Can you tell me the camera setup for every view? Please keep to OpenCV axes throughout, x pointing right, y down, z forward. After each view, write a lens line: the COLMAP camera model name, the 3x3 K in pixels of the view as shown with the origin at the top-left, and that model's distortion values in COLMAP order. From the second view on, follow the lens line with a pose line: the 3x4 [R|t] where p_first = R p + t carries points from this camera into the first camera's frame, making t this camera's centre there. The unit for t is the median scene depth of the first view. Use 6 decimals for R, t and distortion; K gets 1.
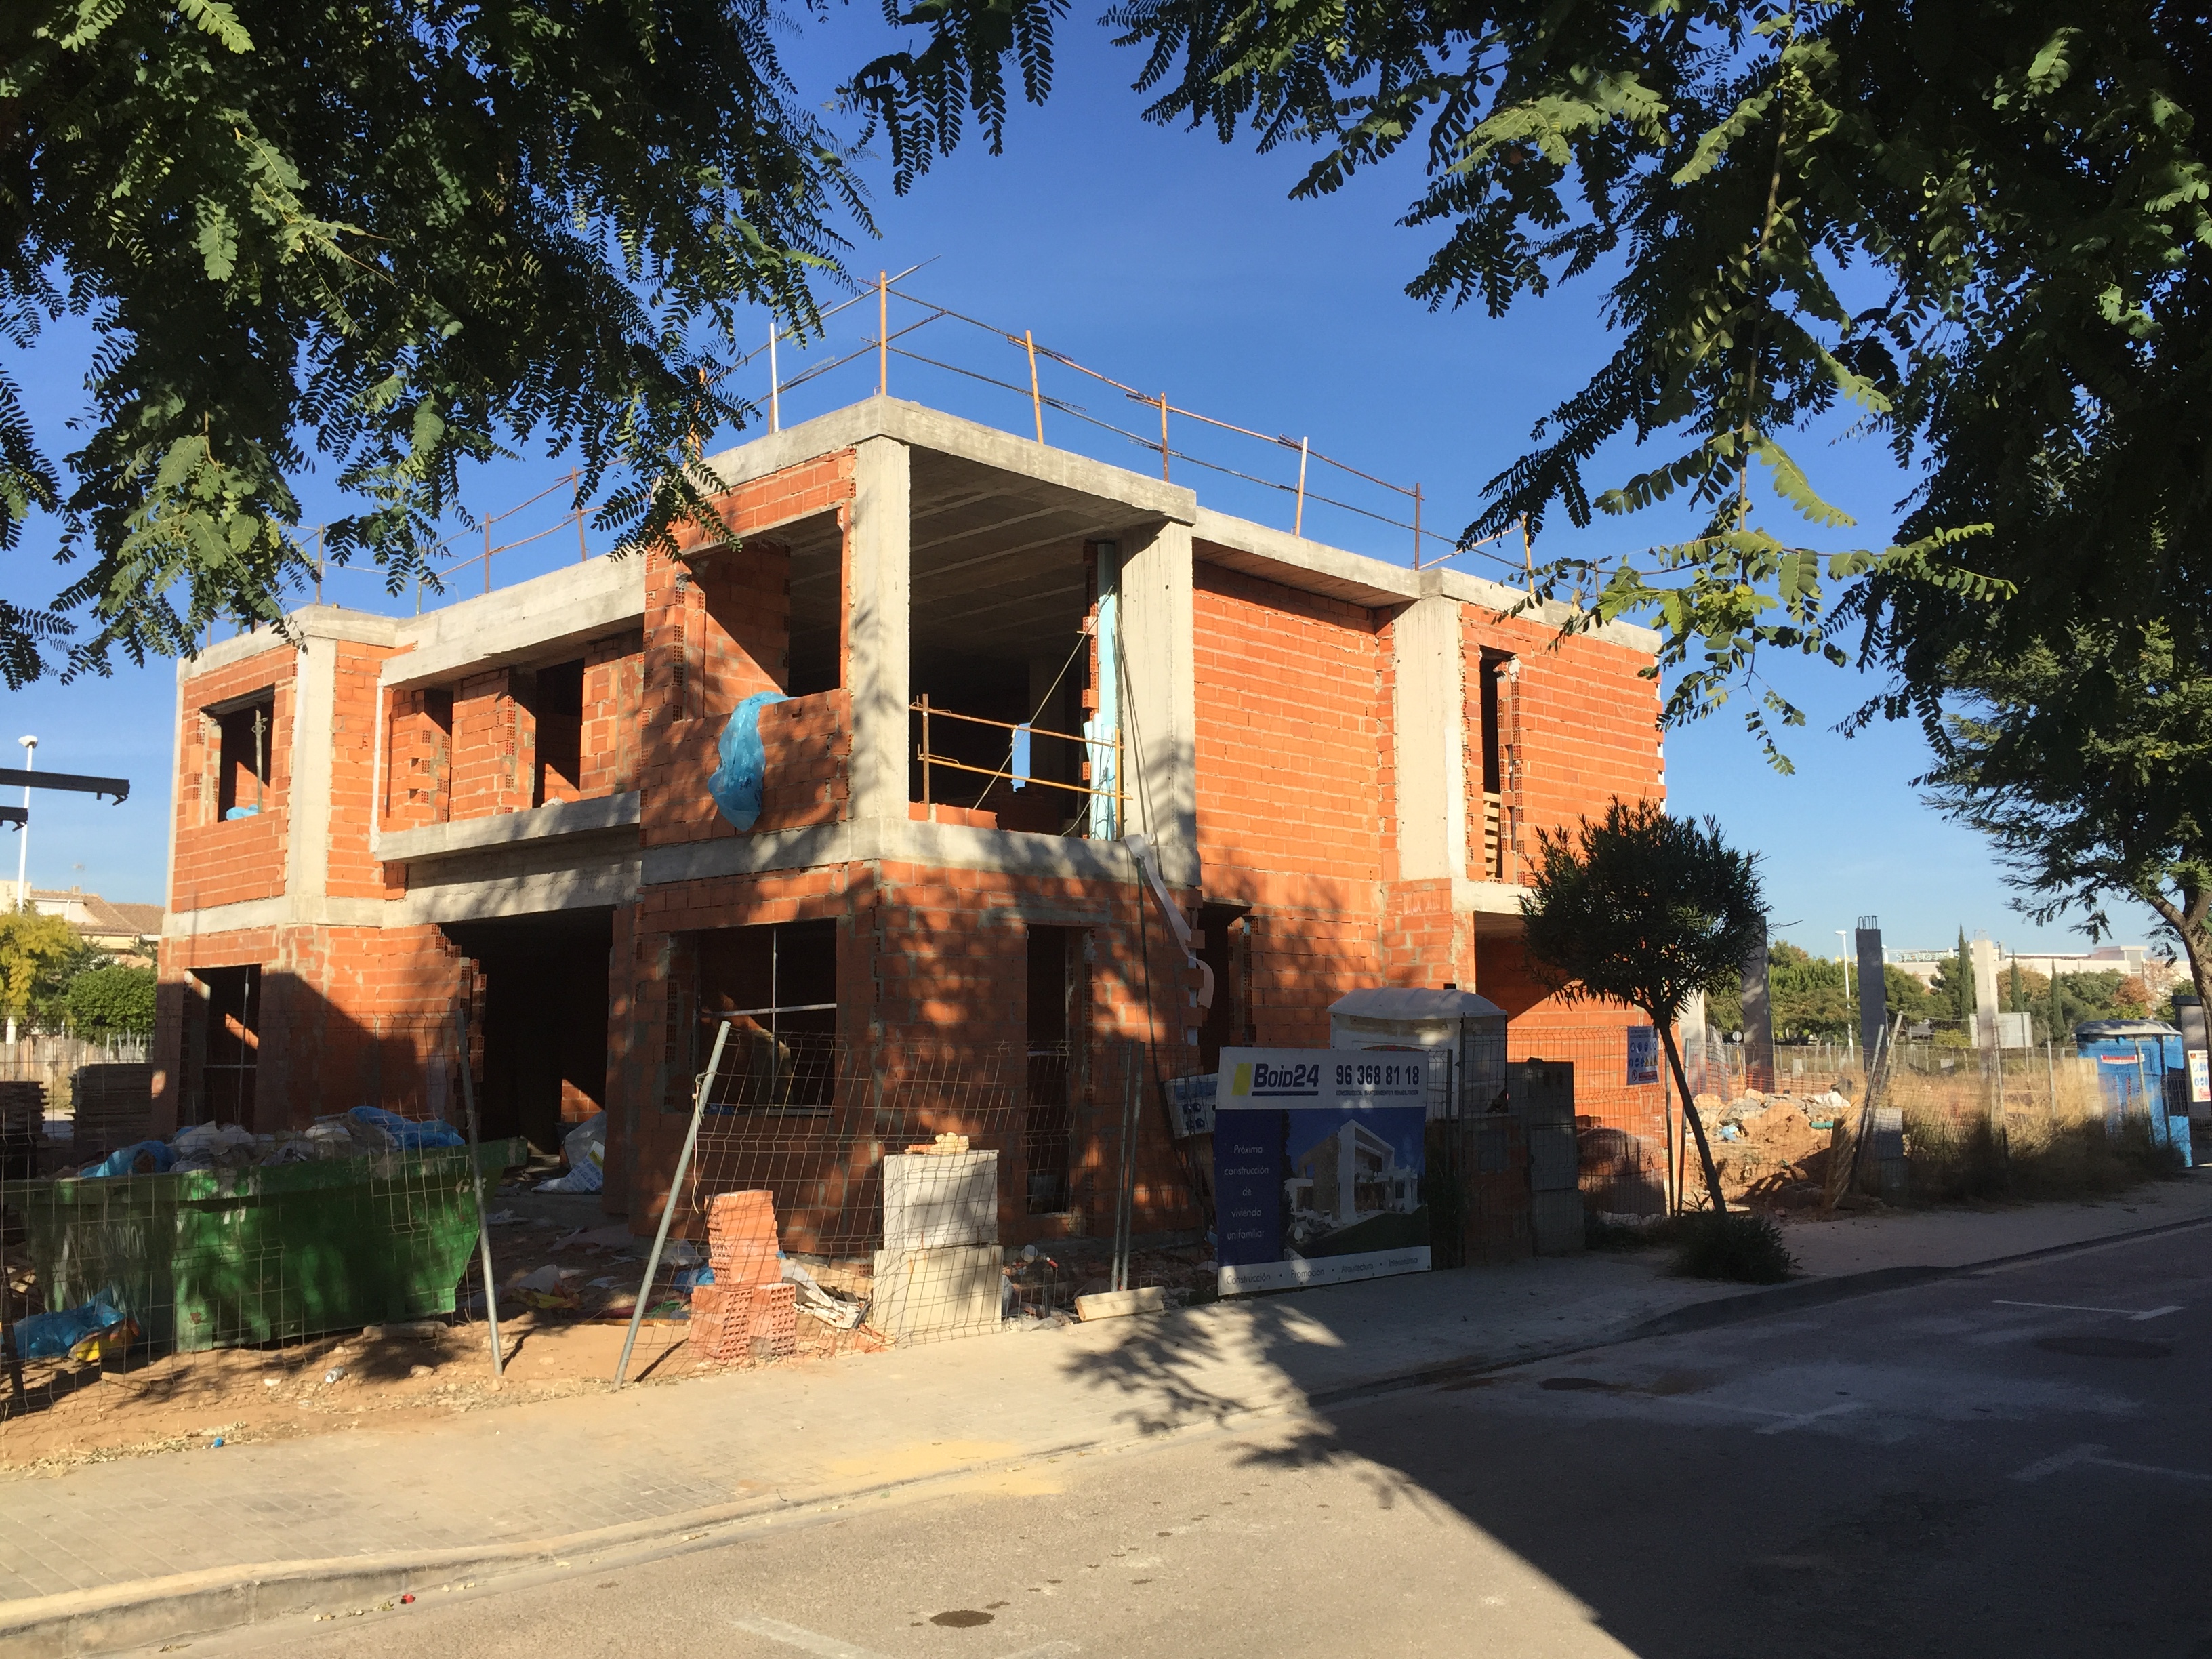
lens RADIAL K [[1909.7, 0, 1122.1], [0, 1909.7, 835.3], [0, 0, 1]] dist [0.074643, -0.056056]
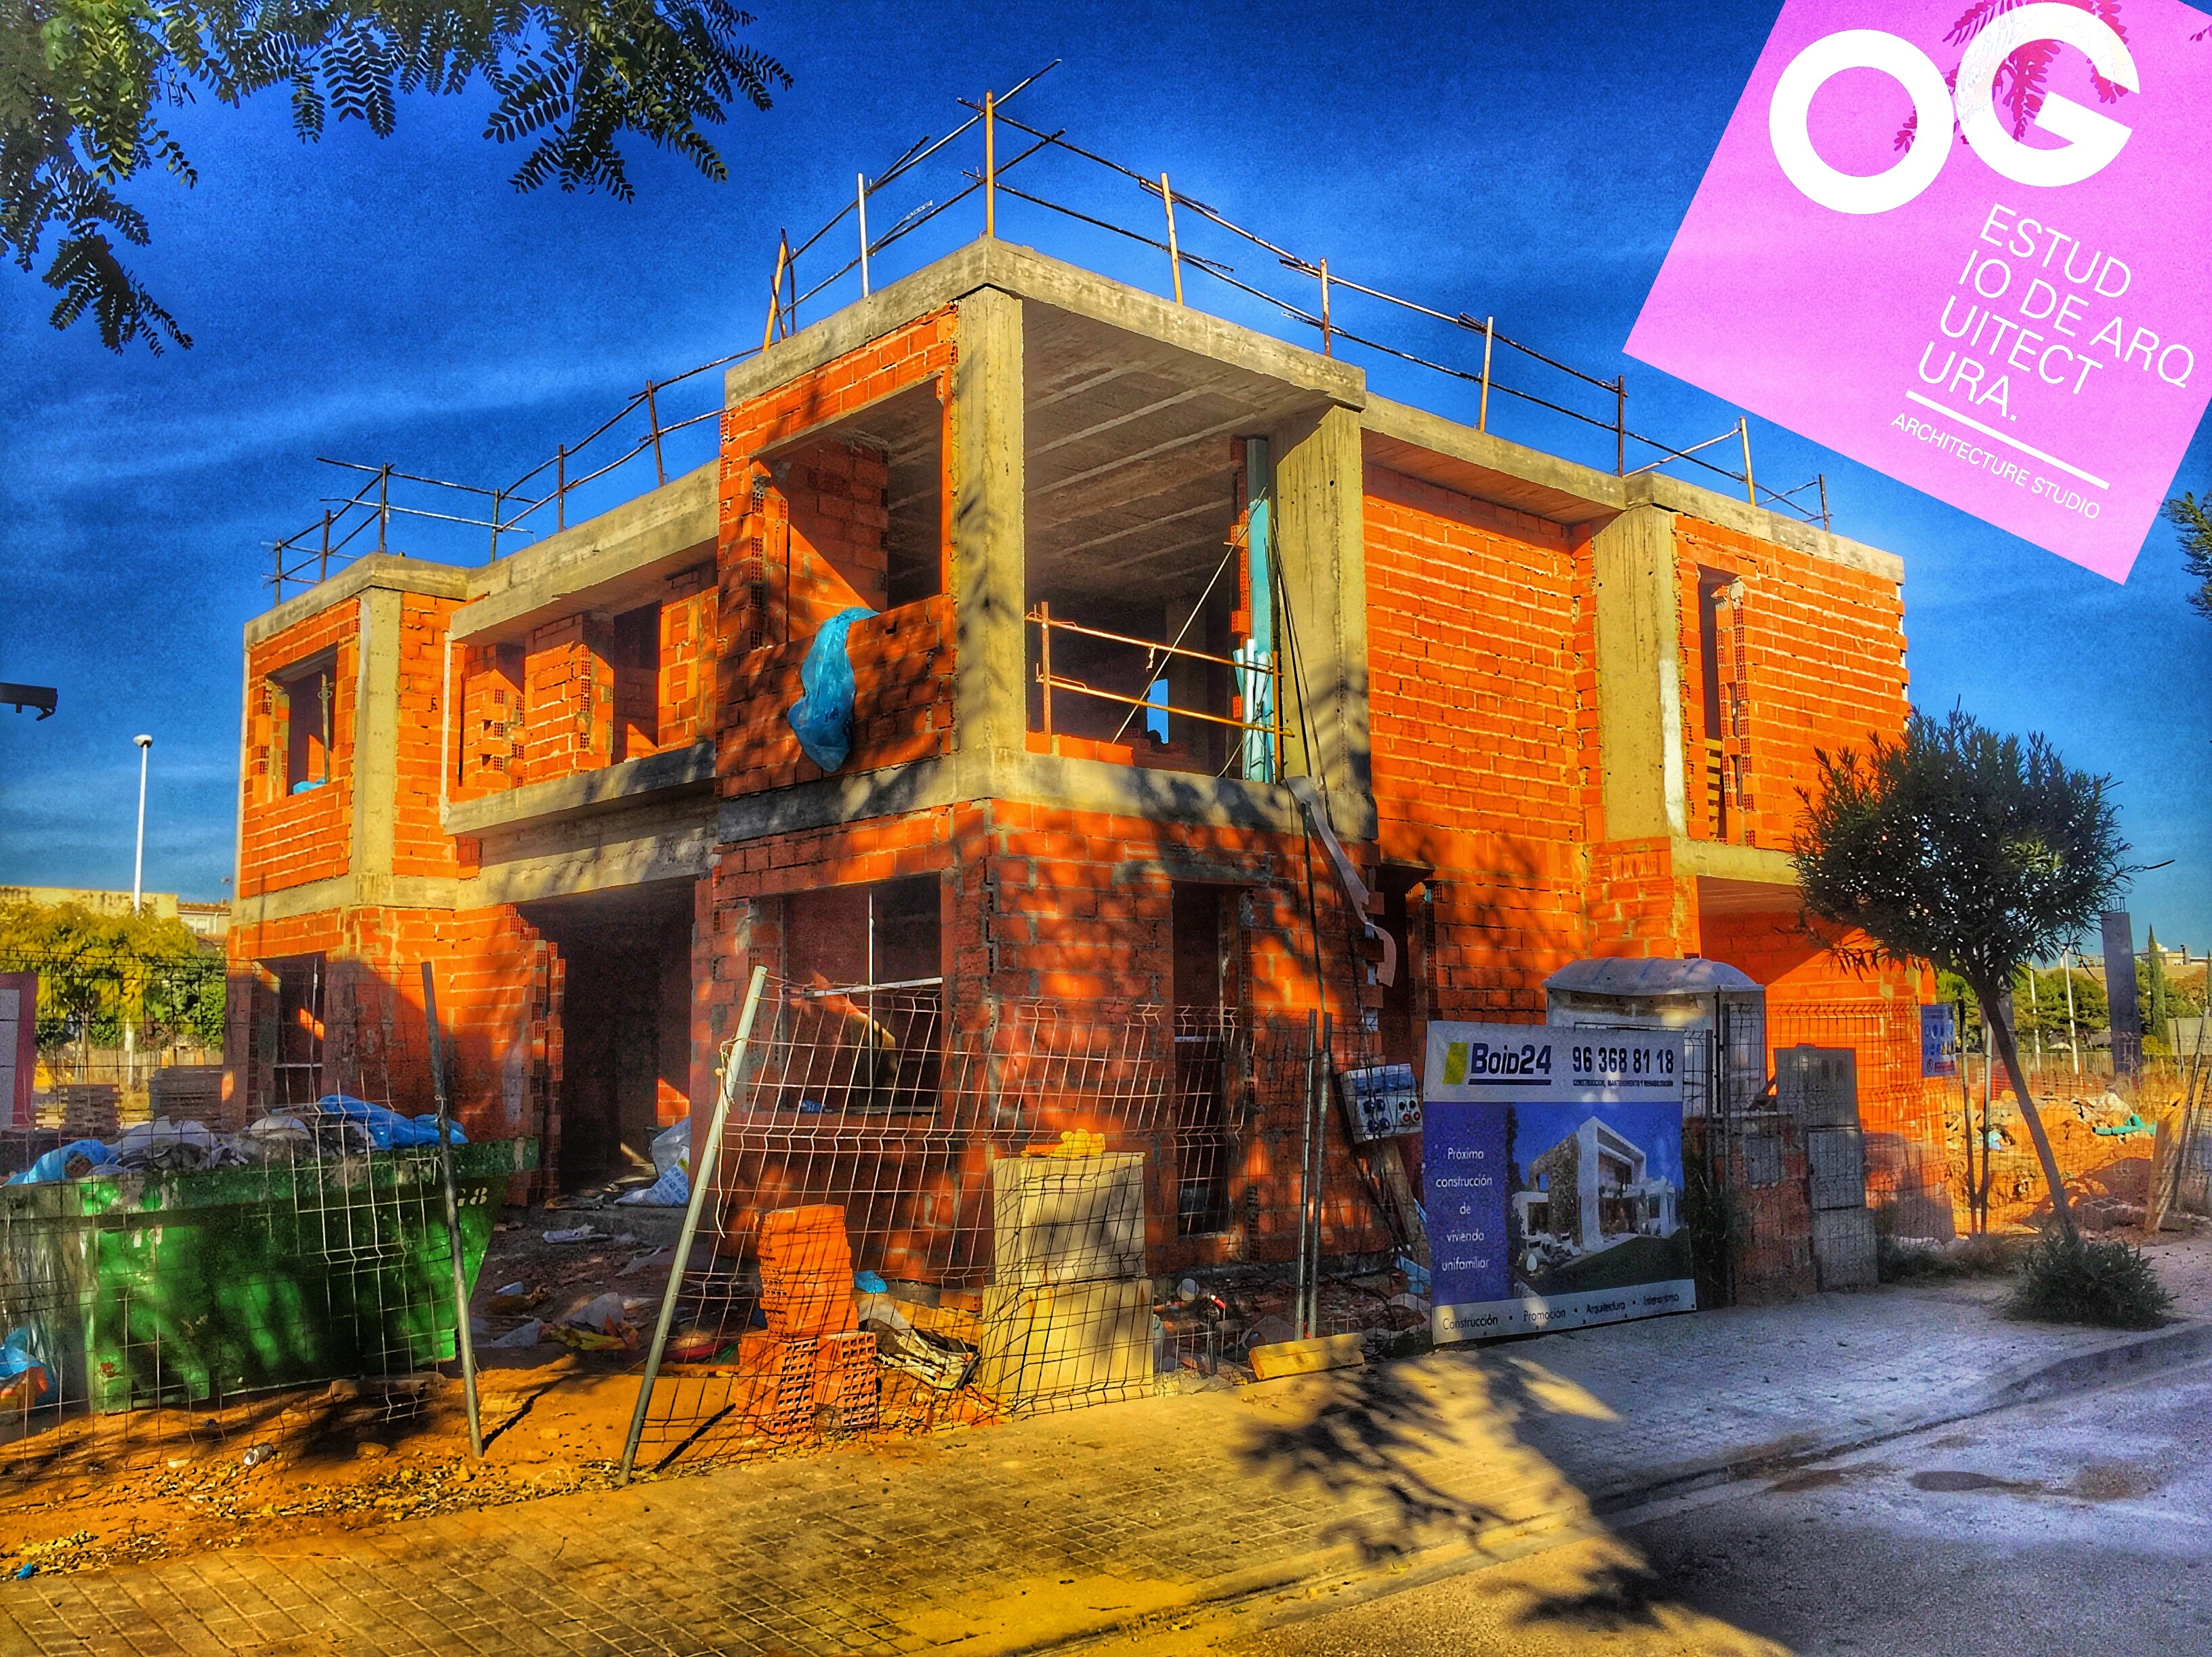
lens RADIAL K [[1909.7, 0, 1082.2], [0, 1909.7, 824.5], [0, 0, 1]] dist [0.074643, -0.056056]
pose [[0.995837, -0.016026, -0.089732, -0.014084], [0.014954, 0.999809, -0.012608, 0.032163], [0.089917, 0.011214, 0.995886, 0.176970]]
